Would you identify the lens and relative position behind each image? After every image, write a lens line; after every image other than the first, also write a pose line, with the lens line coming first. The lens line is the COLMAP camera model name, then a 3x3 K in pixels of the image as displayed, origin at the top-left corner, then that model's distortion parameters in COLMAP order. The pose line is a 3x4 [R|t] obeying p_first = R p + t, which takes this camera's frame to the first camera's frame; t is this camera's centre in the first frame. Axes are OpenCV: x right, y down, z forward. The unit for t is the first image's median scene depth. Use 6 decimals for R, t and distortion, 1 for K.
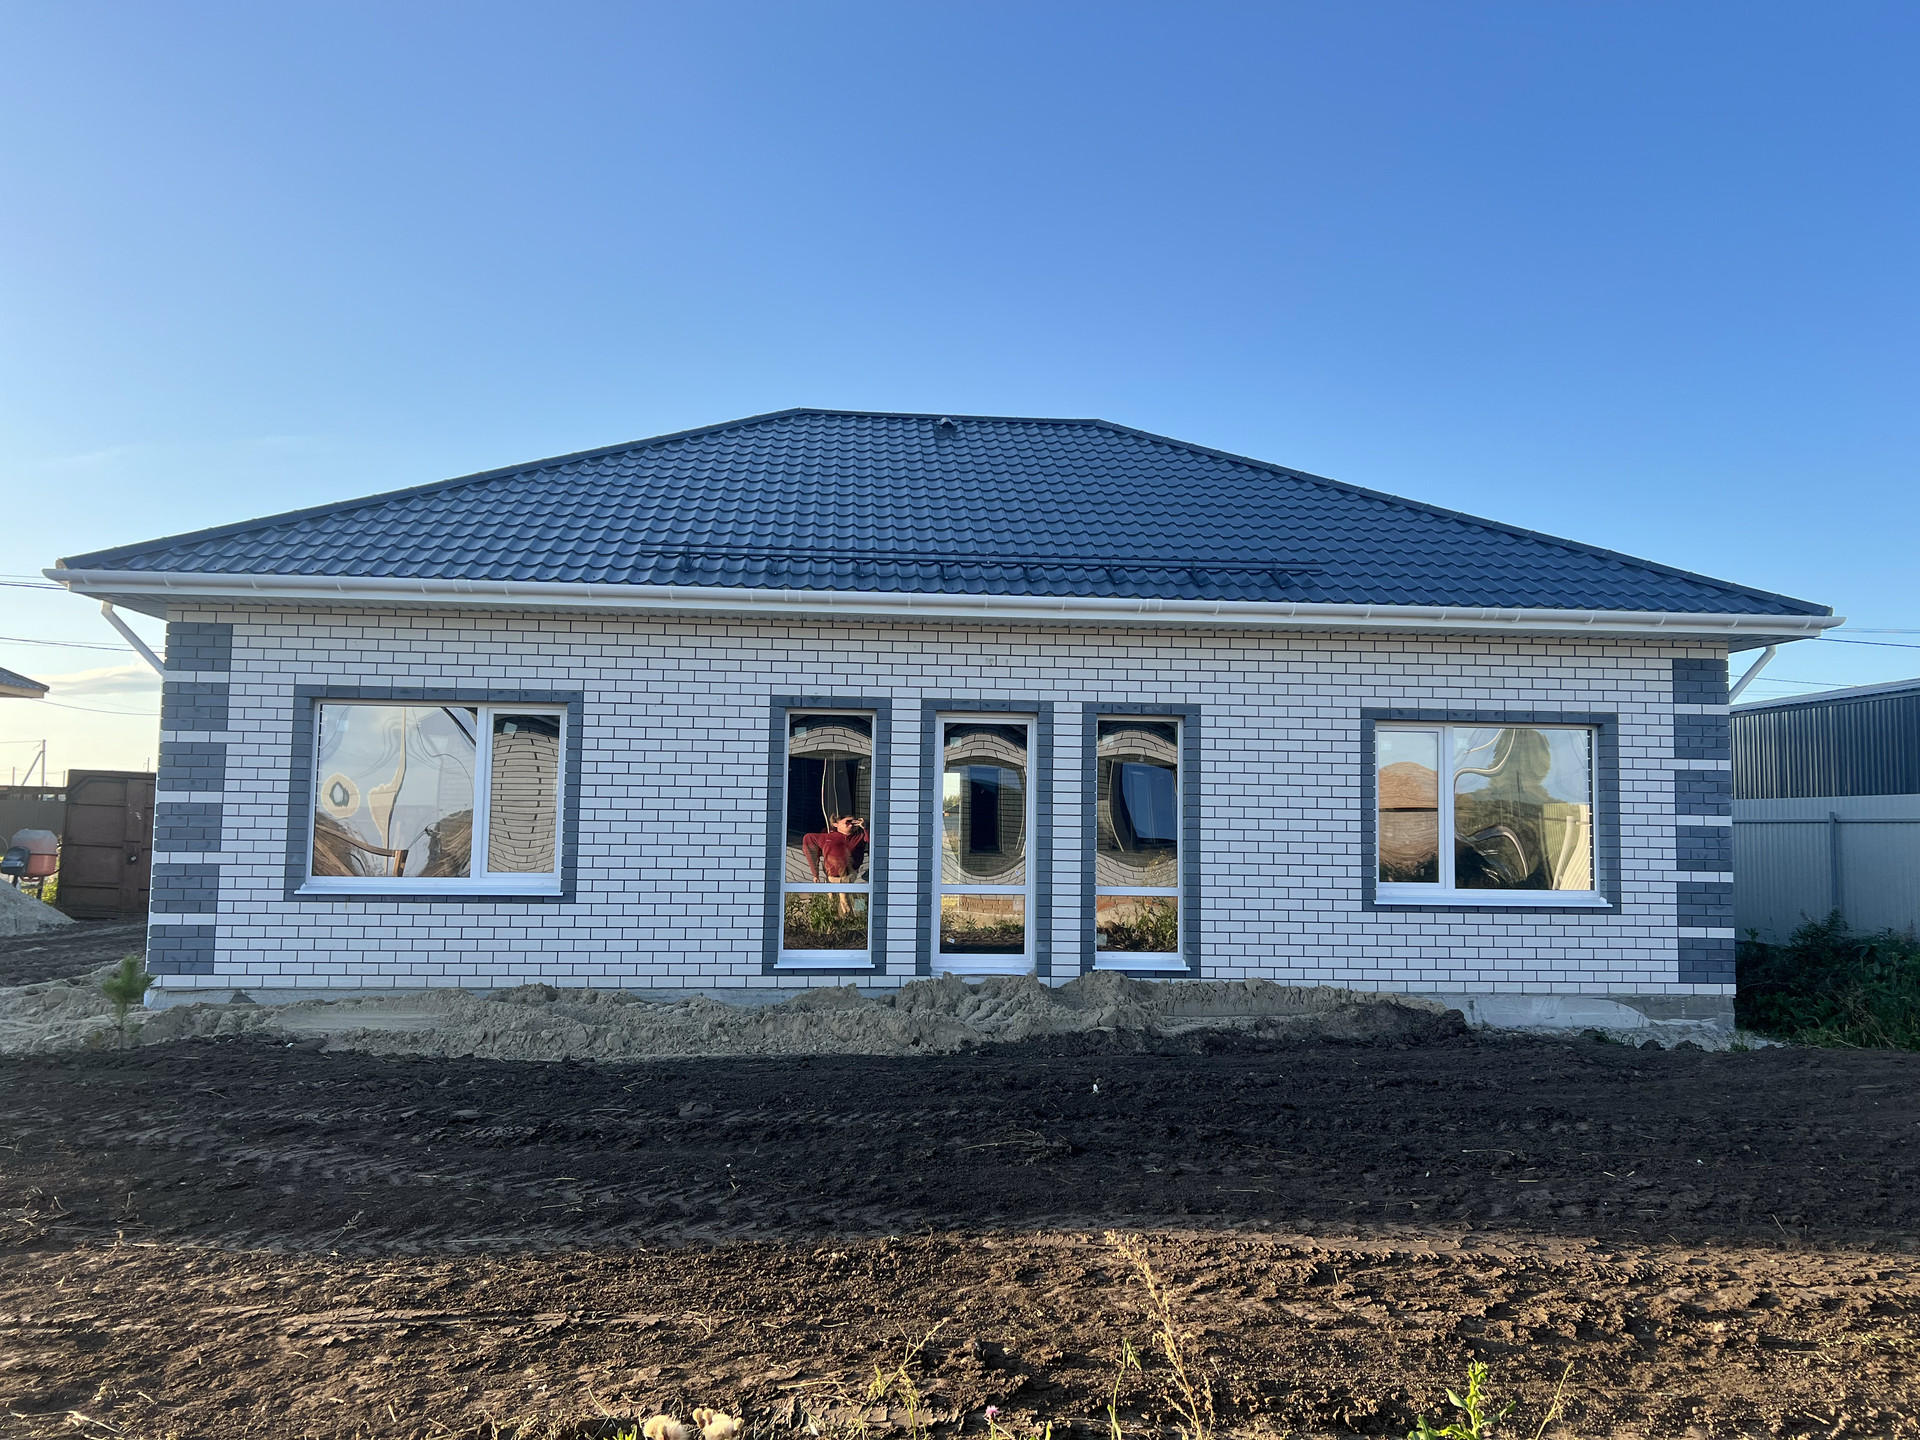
lens RADIAL K [[1450.1, 0, 963.7], [0, 1450.1, 704.9], [0, 0, 1]] dist [0.058403, -0.068194]
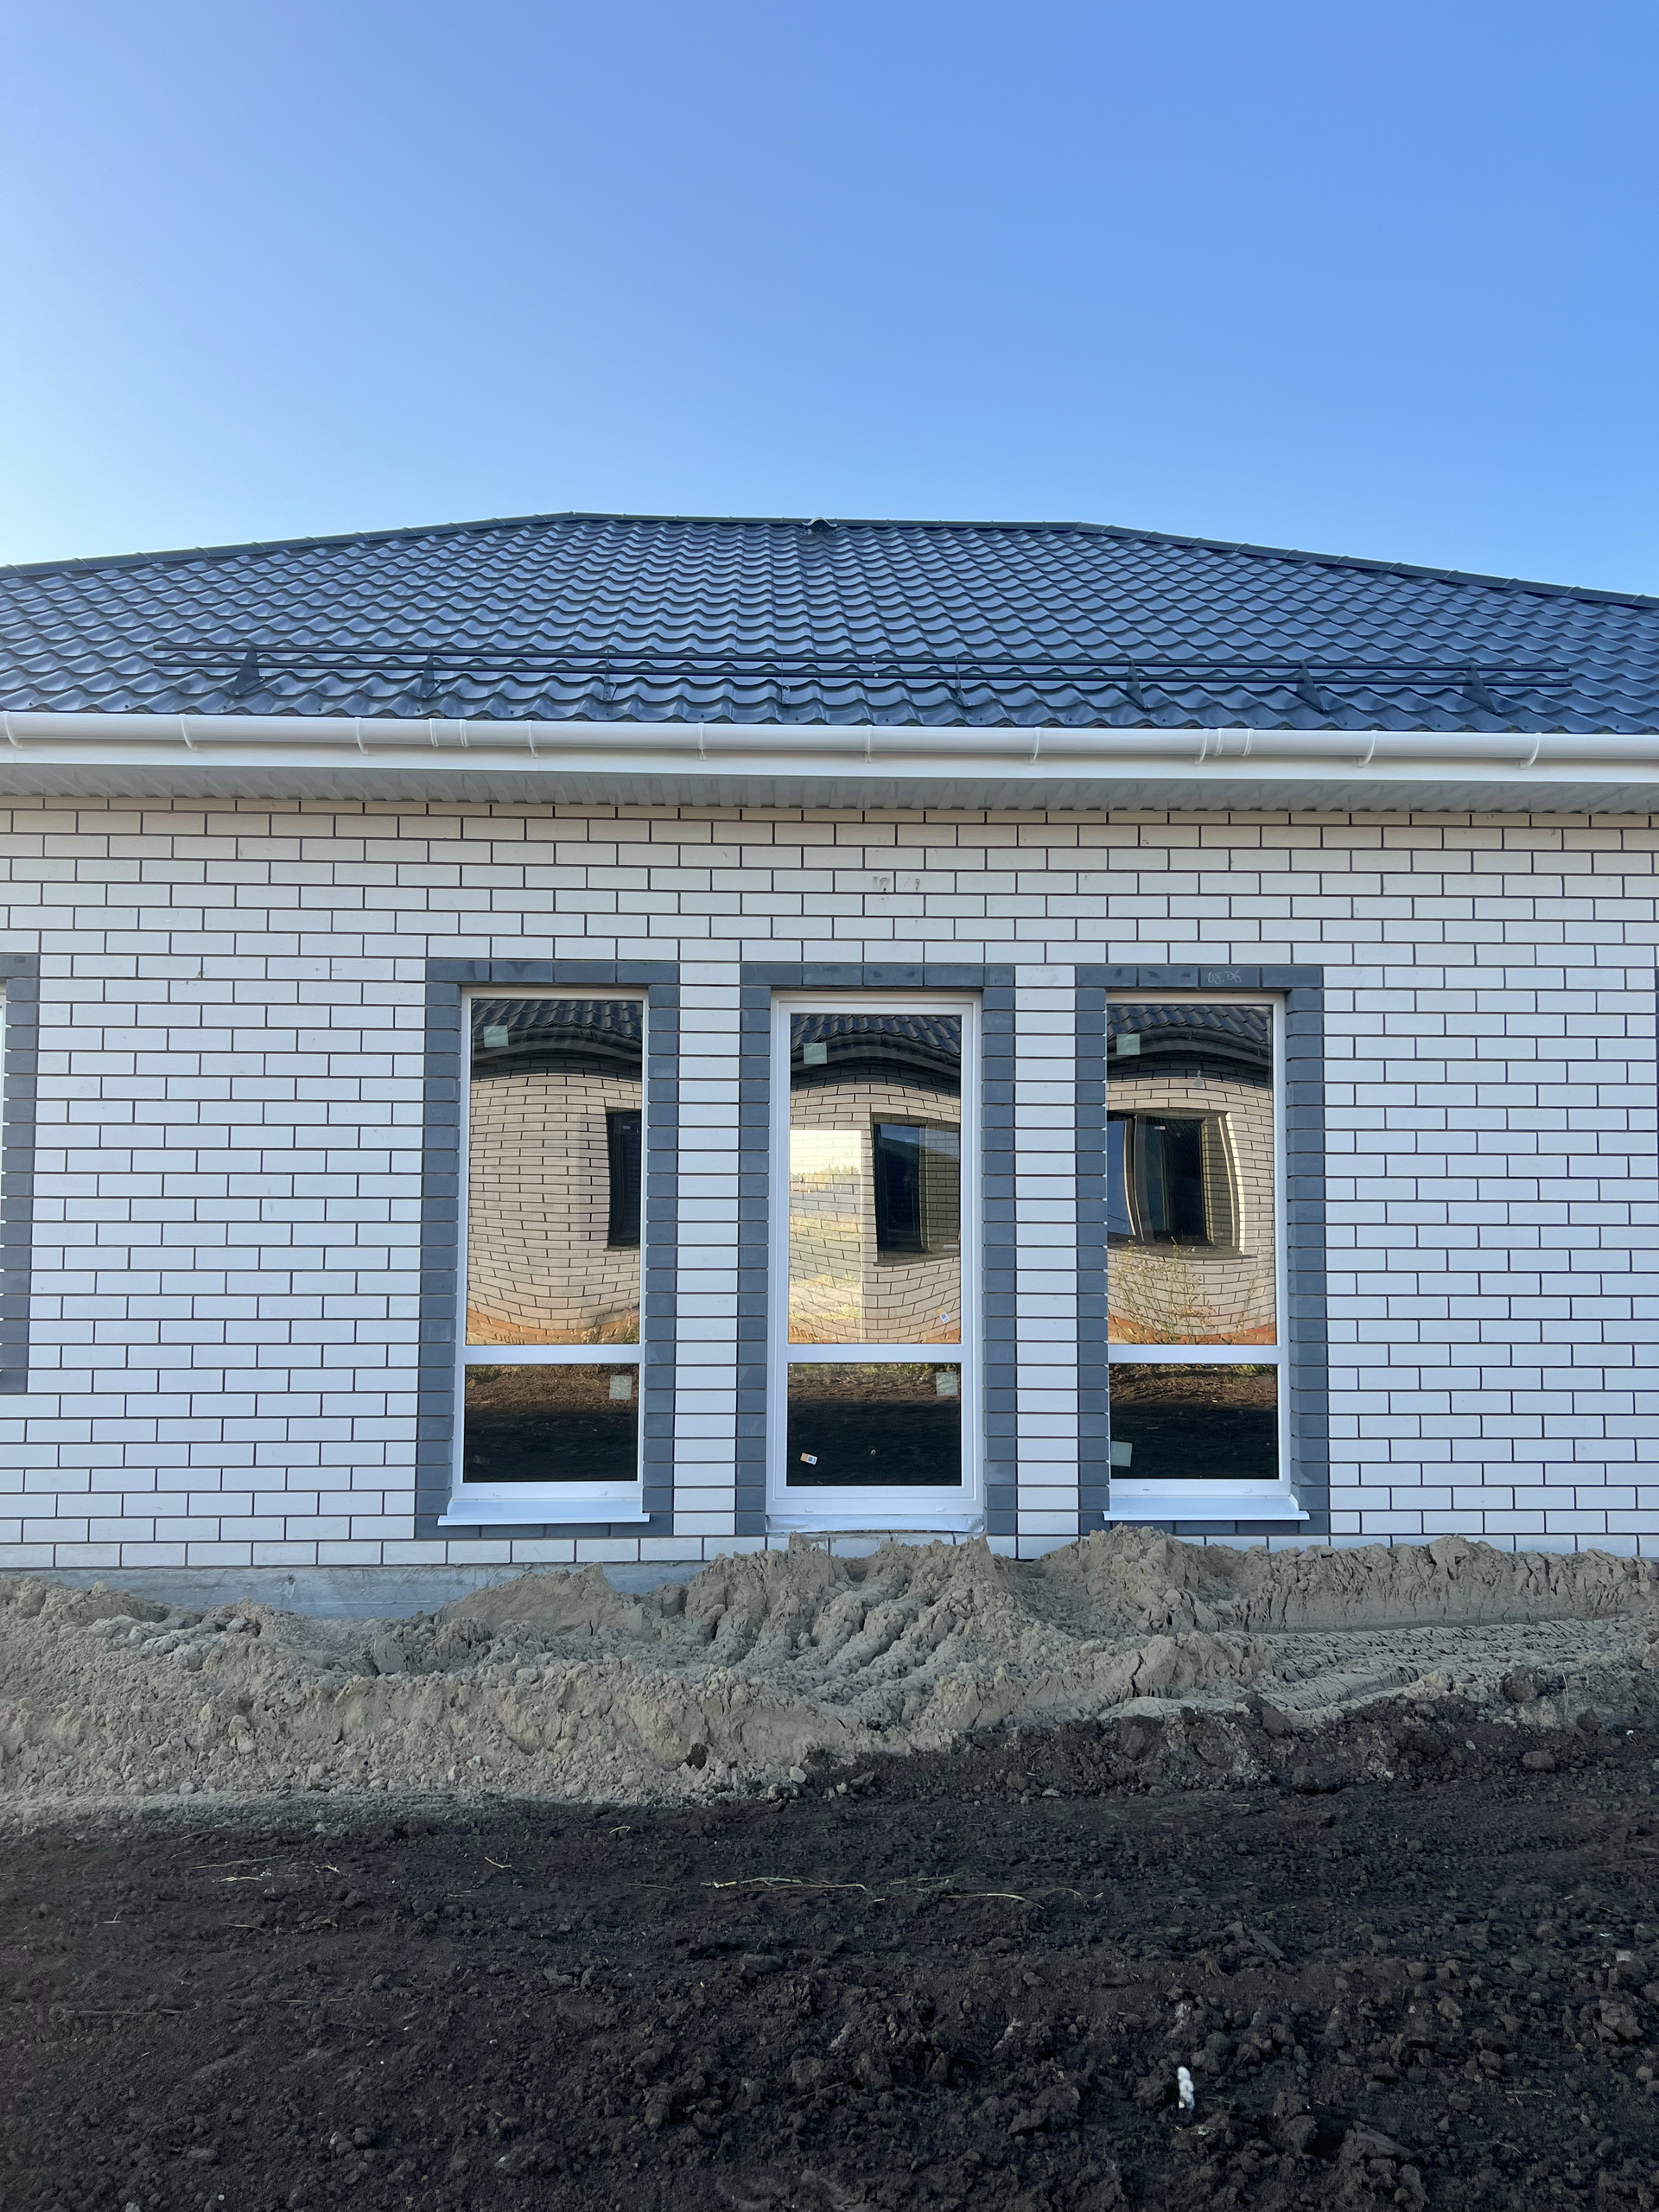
lens RADIAL K [[1670.6, 0, 828.8], [0, 1670.6, 1112.7], [0, 0, 1]] dist [0.058403, -0.068194]
pose [[0.999101, -0.013876, -0.040070, 0.021695], [0.015036, 0.999473, 0.028785, 0.030274], [0.039649, -0.029361, 0.998782, 0.442341]]
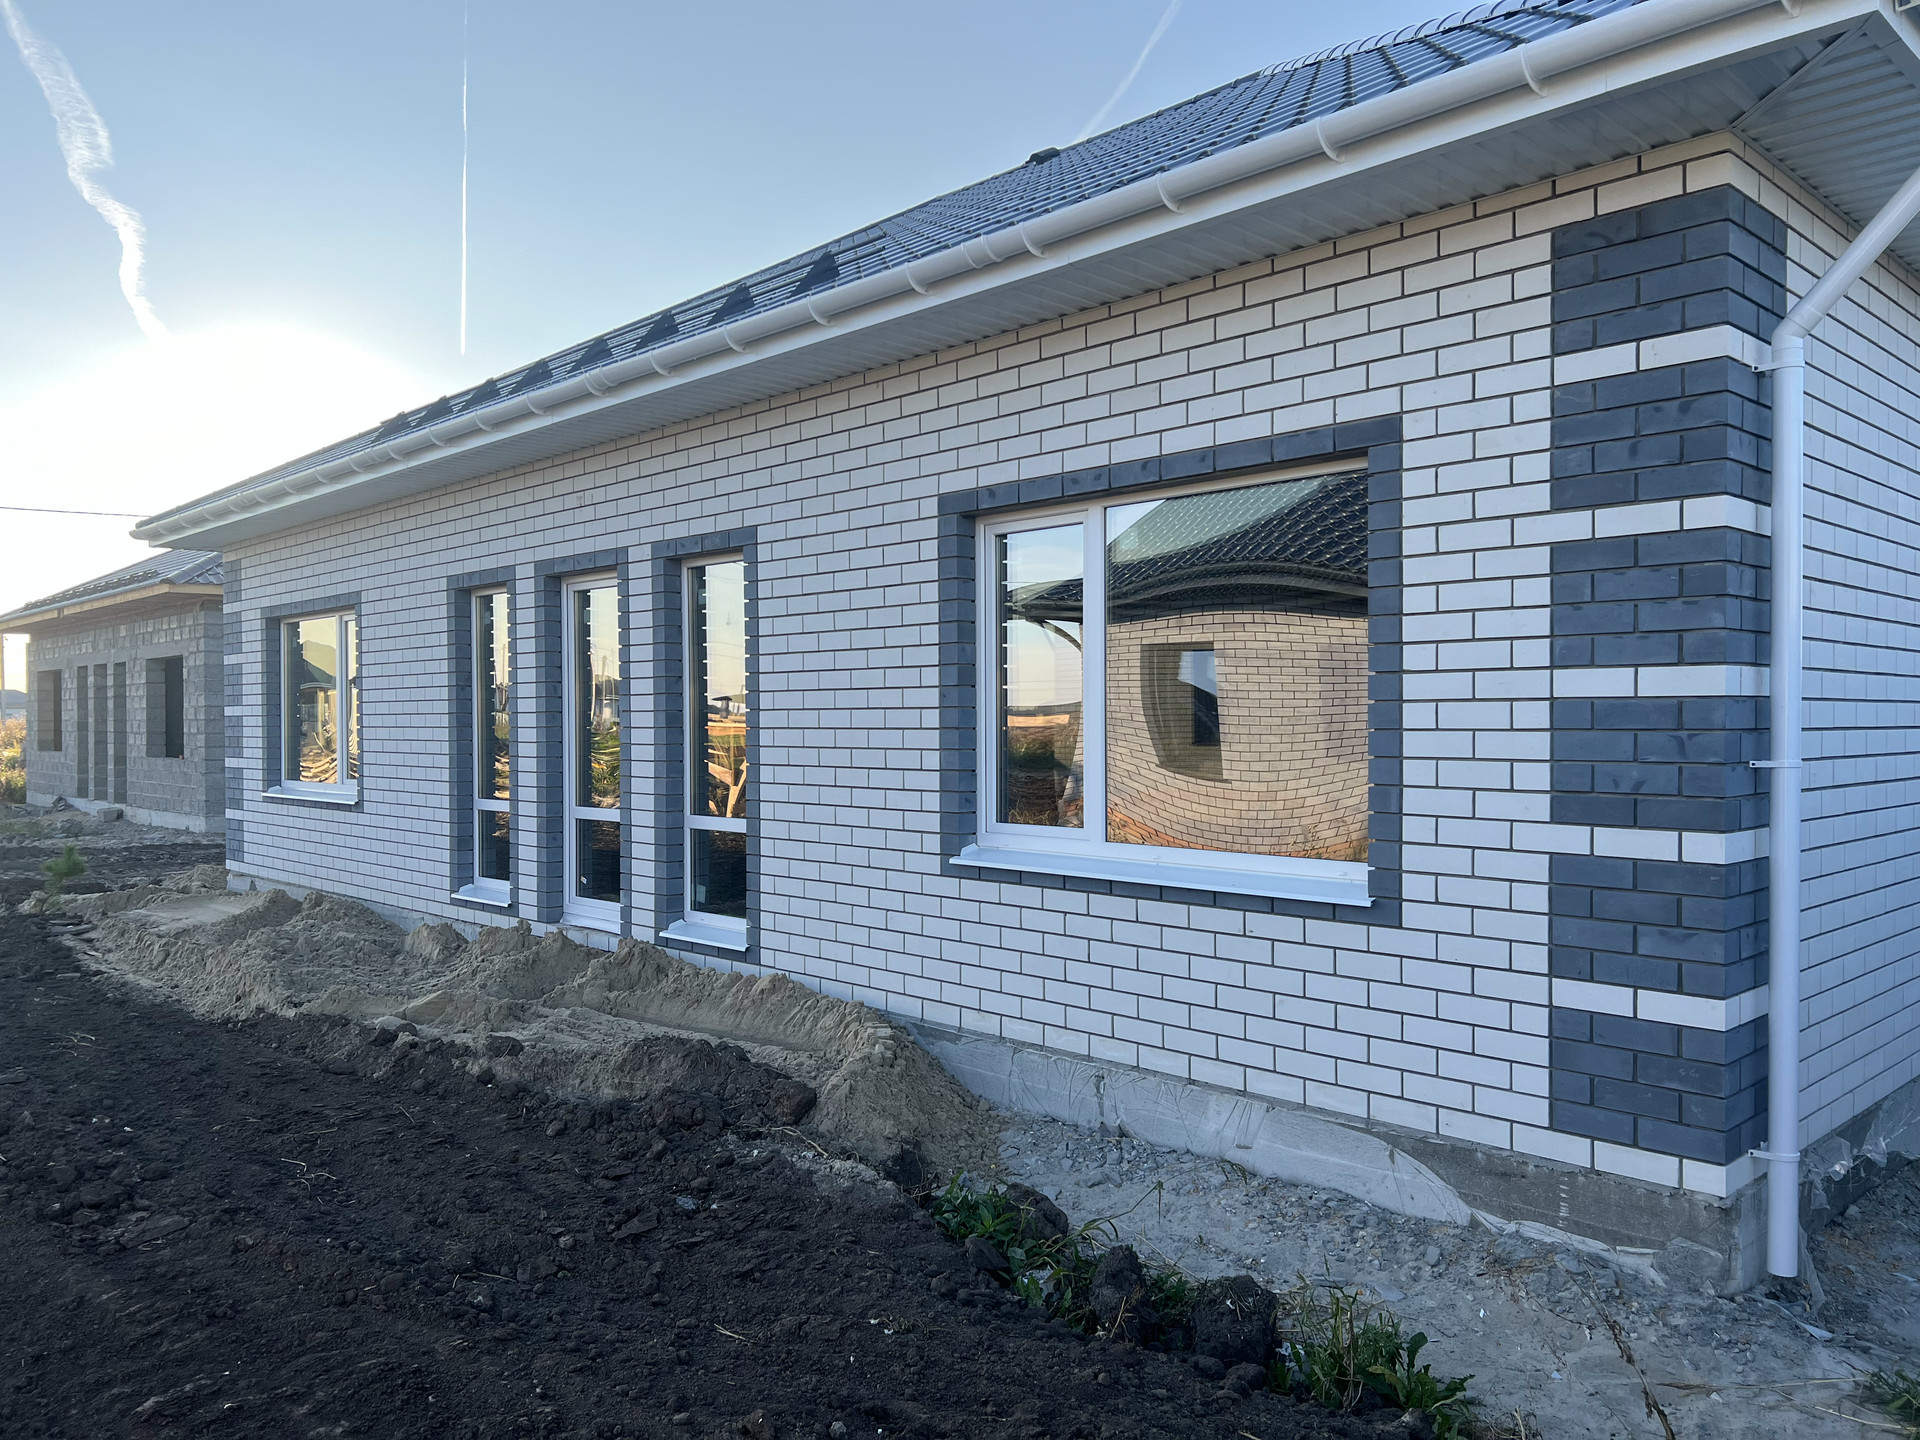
lens RADIAL K [[1450.1, 0, 934.6], [0, 1450.1, 729.9], [0, 0, 1]] dist [0.058403, -0.068194]
pose [[0.616191, -0.011567, -0.787512, 0.699653], [0.074419, 0.996274, 0.043596, 0.065321], [0.784073, -0.085469, 0.614756, 0.682422]]
